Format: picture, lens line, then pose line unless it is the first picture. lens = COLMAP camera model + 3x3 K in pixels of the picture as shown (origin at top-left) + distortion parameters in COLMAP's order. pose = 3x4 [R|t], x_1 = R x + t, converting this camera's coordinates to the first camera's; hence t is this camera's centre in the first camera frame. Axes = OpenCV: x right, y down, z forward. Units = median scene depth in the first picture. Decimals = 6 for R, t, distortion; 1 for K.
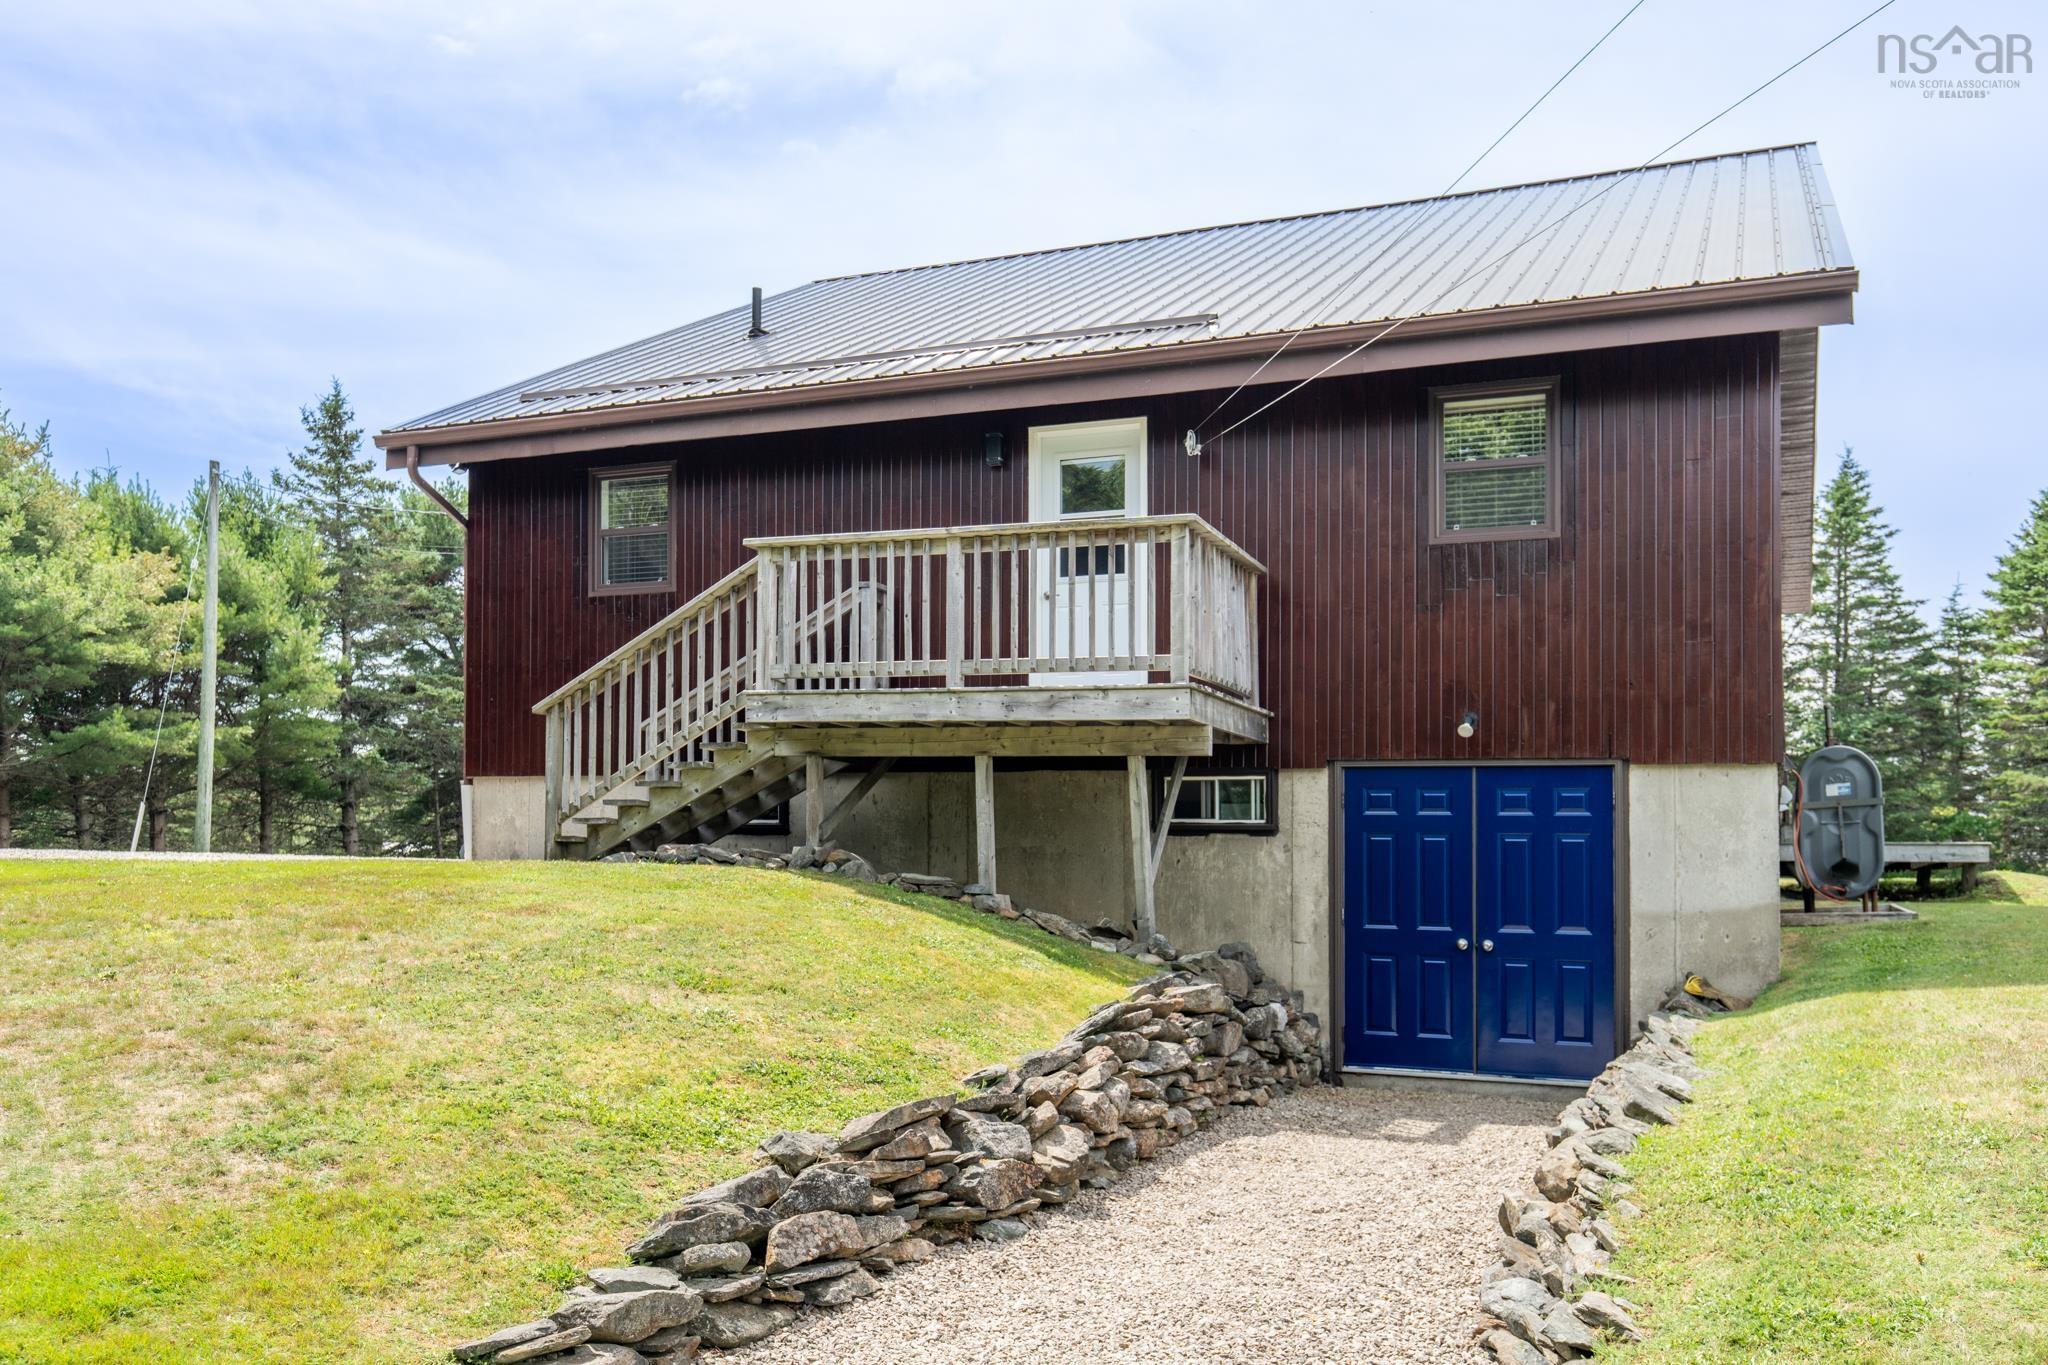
lens RADIAL K [[1759.7, 0, 1002.3], [0, 1759.7, 895.3], [0, 0, 1]] dist [0.008091, -0.000119]
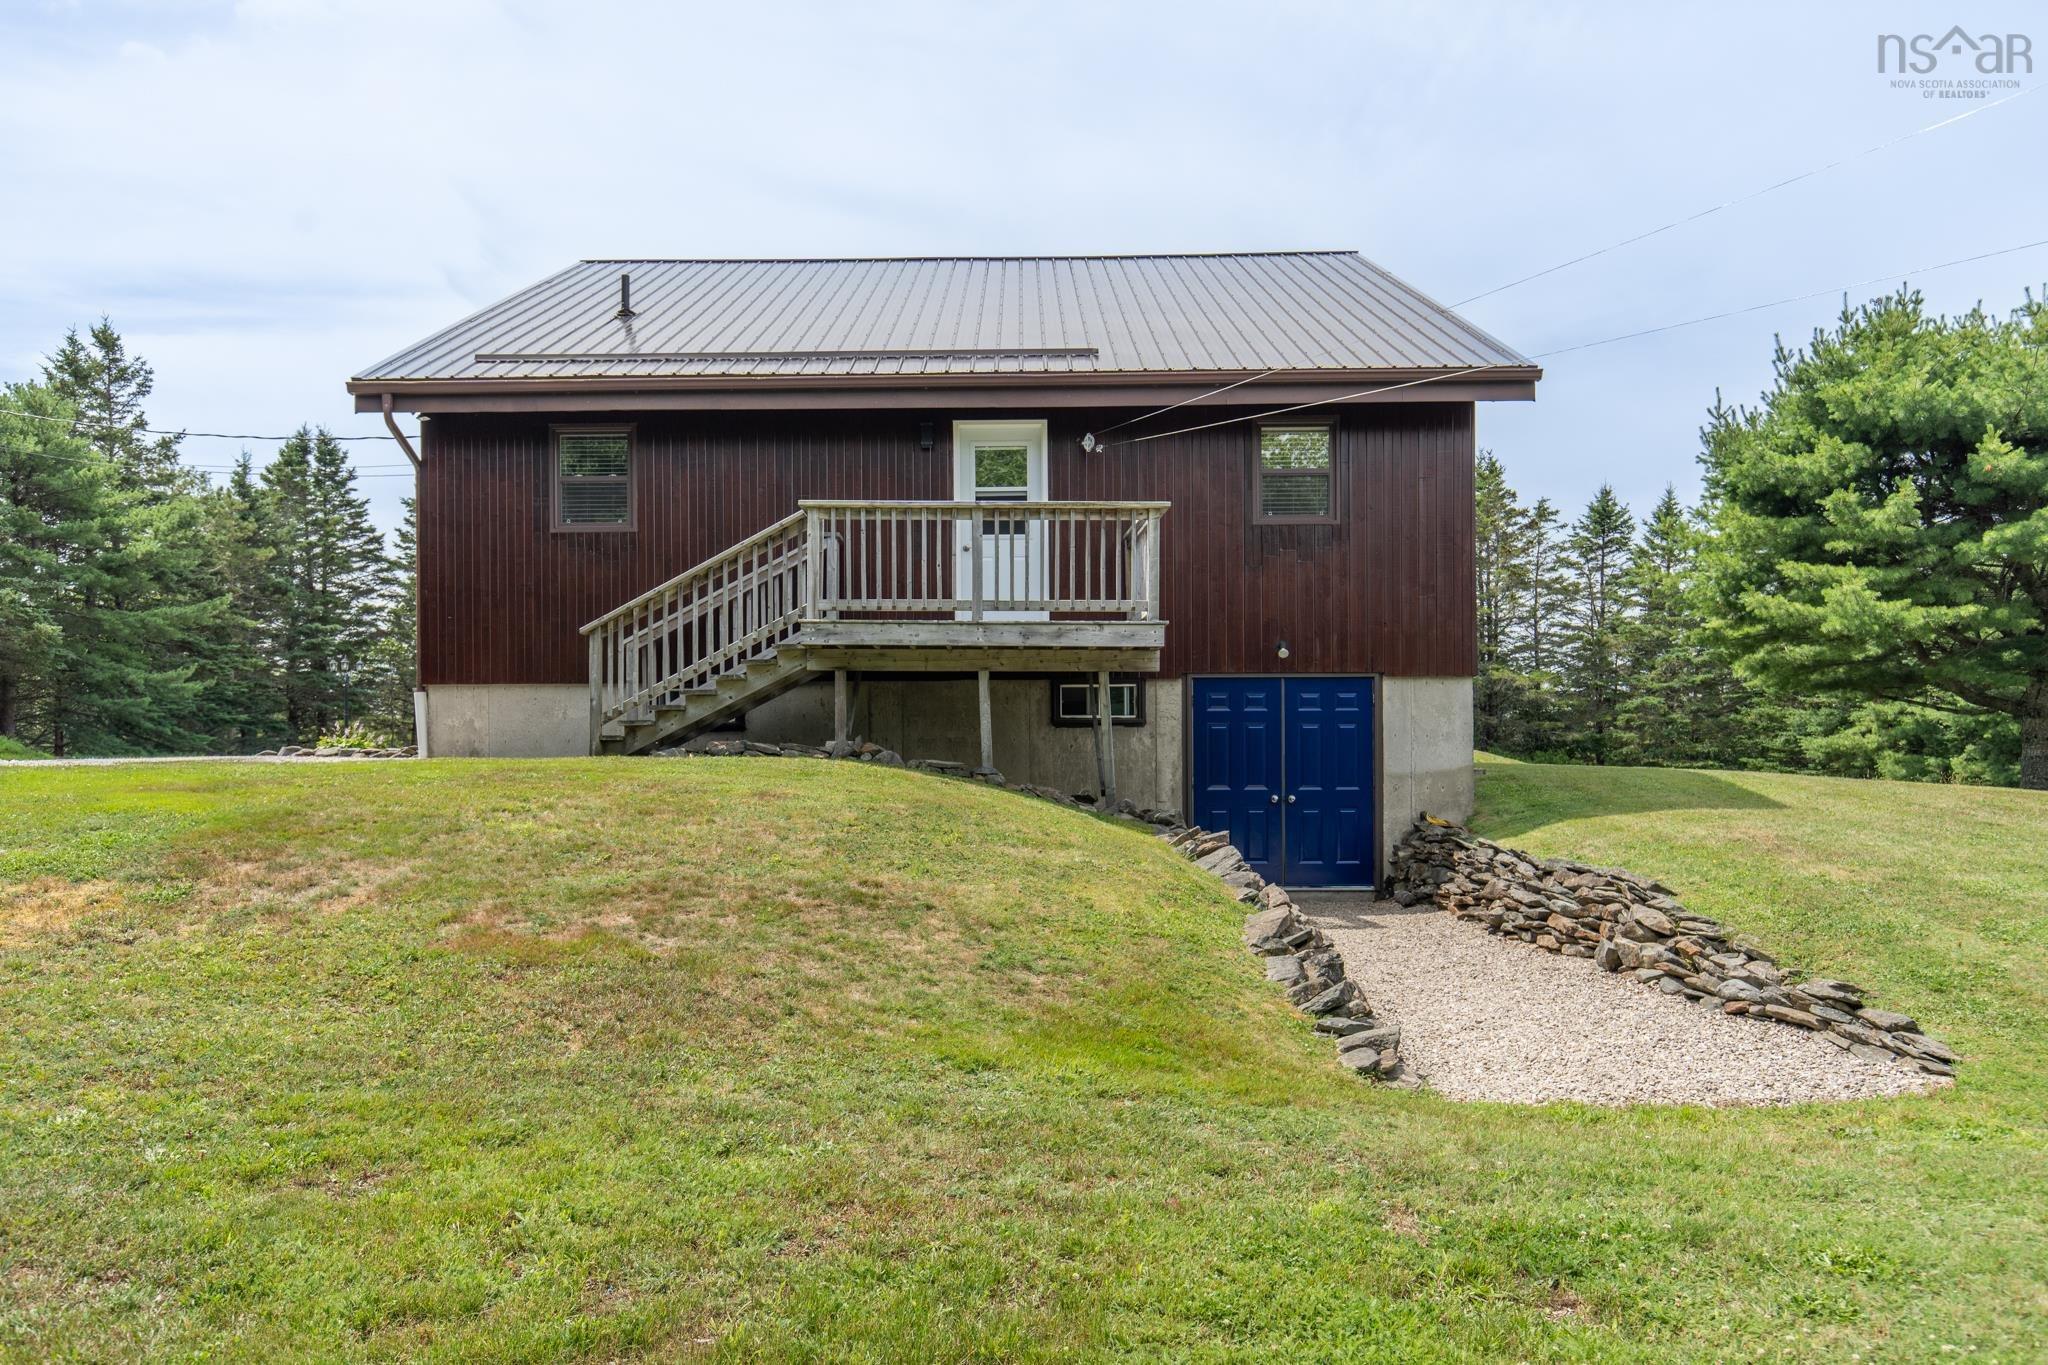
lens RADIAL K [[1511.5, 0, 913.2], [0, 1511.5, 806.4], [0, 0, 1]] dist [0.007739, -0.000226]
pose [[0.921123, -0.036013, 0.387603, -0.486702], [0.026343, 0.999196, 0.030232, -0.011497], [-0.388380, -0.017637, 0.921330, -0.042915]]
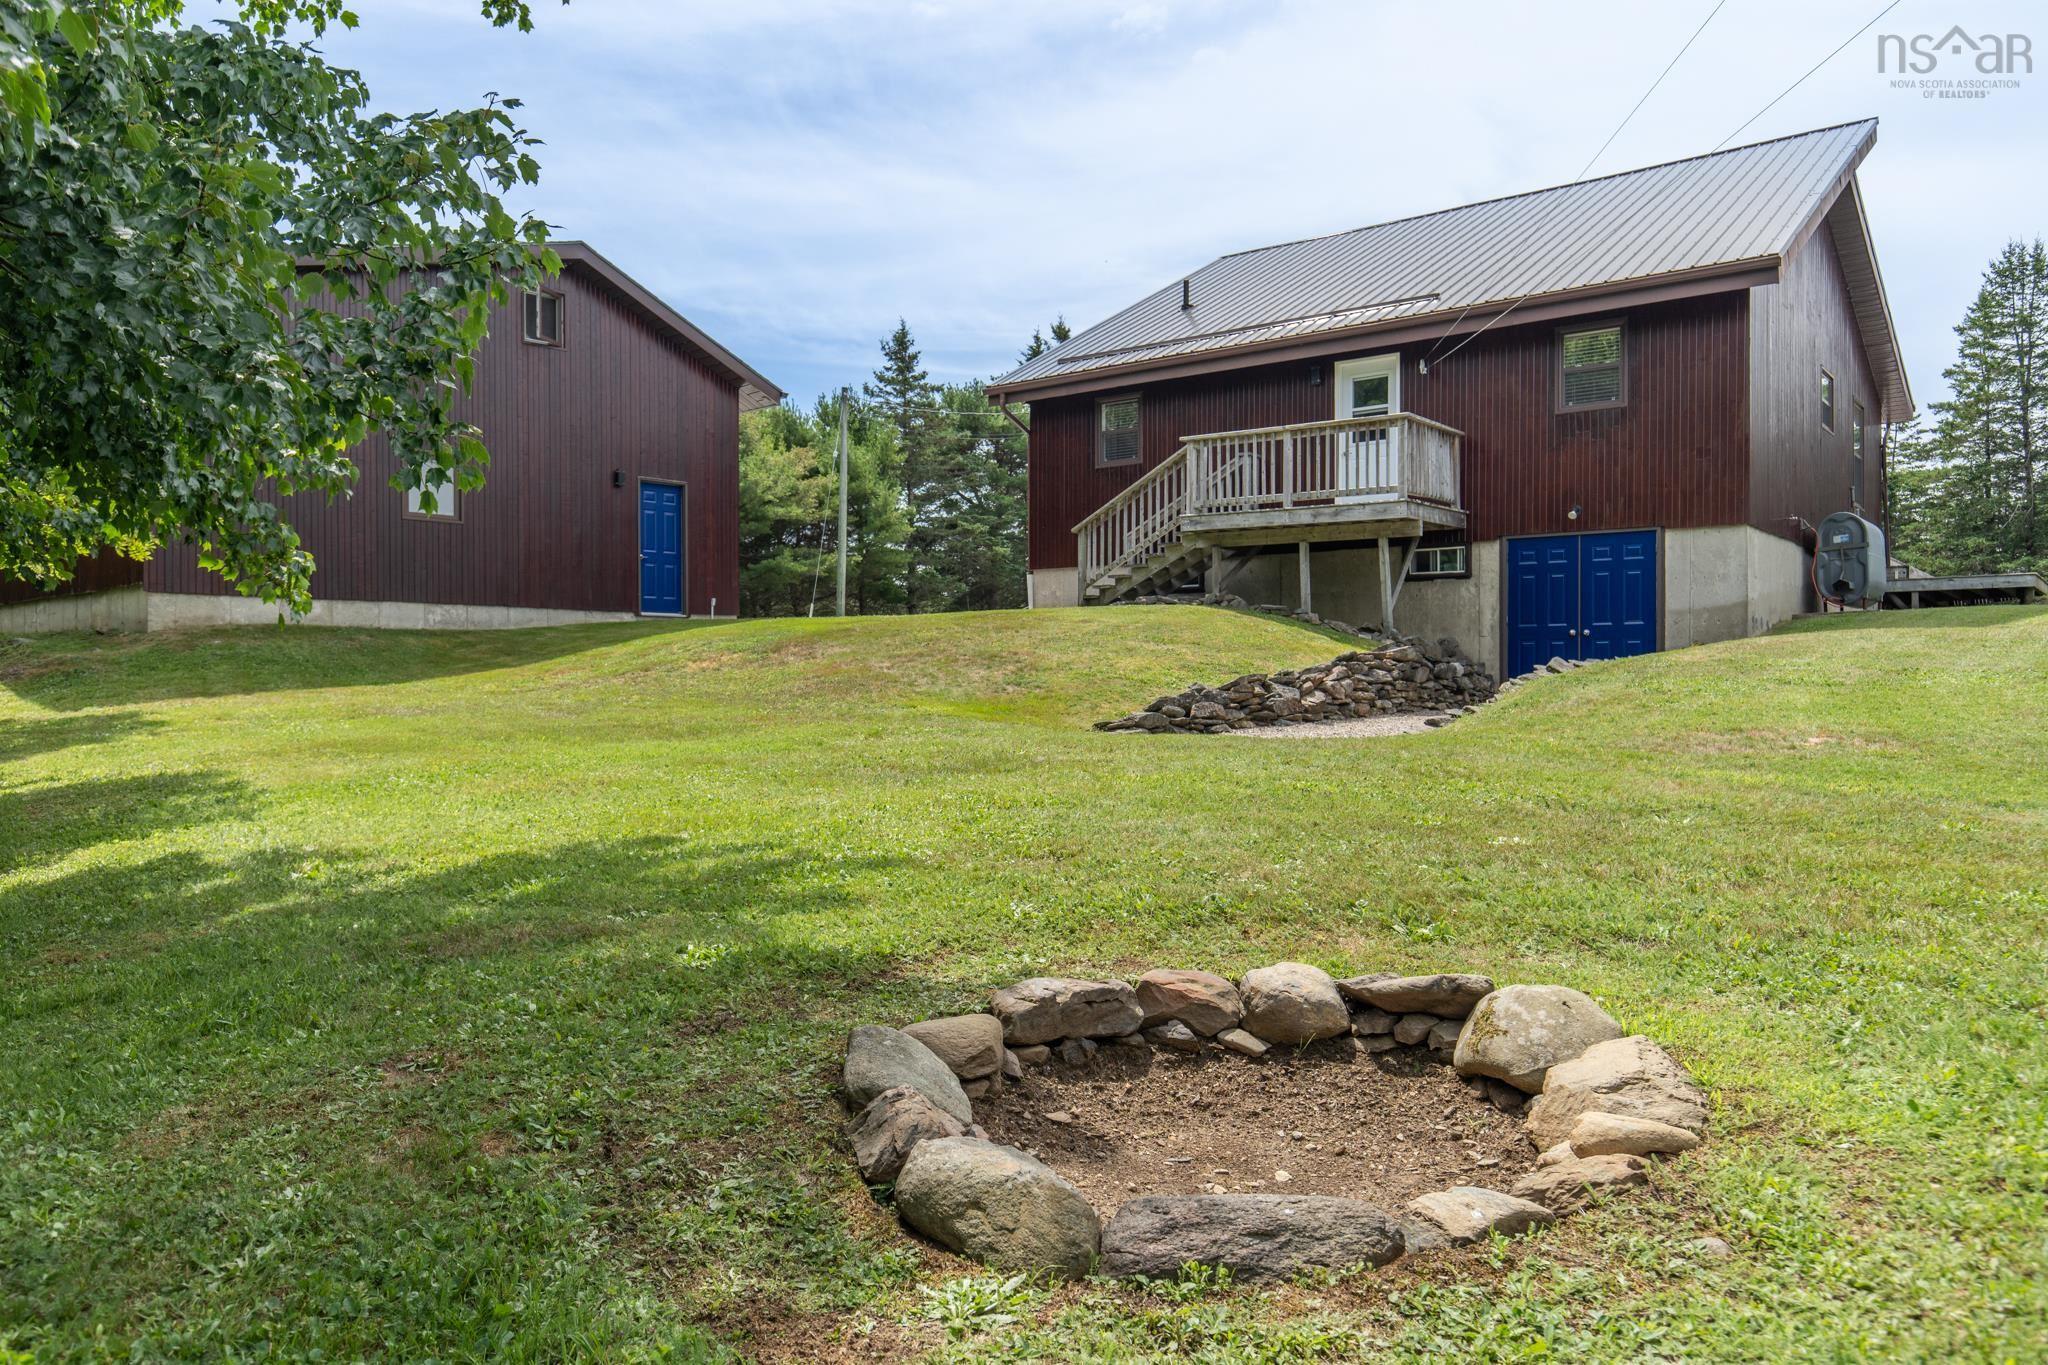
lens RADIAL K [[1511.5, 0, 913.2], [0, 1511.5, 806.4], [0, 0, 1]] dist [0.007739, -0.000226]
pose [[0.949696, 0.006314, -0.313109, 0.099327], [0.016910, 0.997304, 0.071401, 0.081290], [0.312716, -0.073103, 0.947029, -0.703988]]
